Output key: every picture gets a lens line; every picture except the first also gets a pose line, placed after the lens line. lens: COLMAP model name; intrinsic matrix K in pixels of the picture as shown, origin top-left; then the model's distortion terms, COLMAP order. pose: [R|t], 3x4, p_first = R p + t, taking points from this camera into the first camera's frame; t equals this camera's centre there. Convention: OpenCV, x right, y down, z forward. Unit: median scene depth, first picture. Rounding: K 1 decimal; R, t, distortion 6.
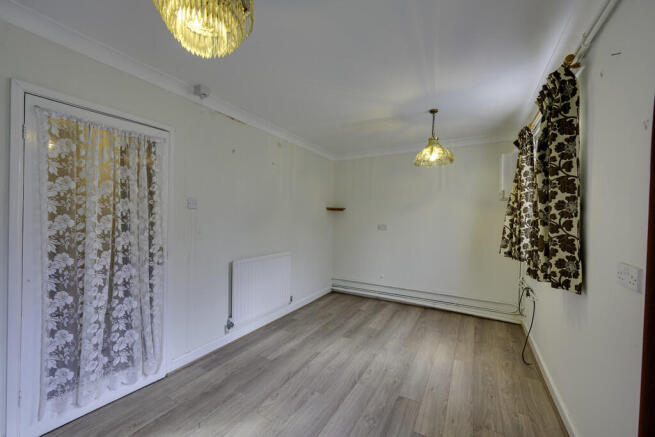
lens RADIAL K [[255.3, 0, 324.1], [0, 255.3, 219.5], [0, 0, 1]] dist [-0.005716, 0.000593]
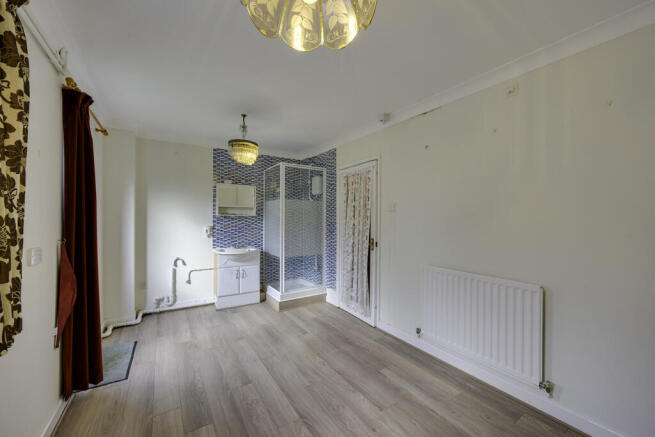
lens RADIAL K [[255.3, 0, 330.1], [0, 255.3, 215.7], [0, 0, 1]] dist [-0.005716, 0.000593]
pose [[-0.435979, -0.019996, -0.899735, 0.784765], [-0.015424, 0.999772, -0.014745, 0.004399], [0.899825, 0.007449, -0.436188, 1.353497]]
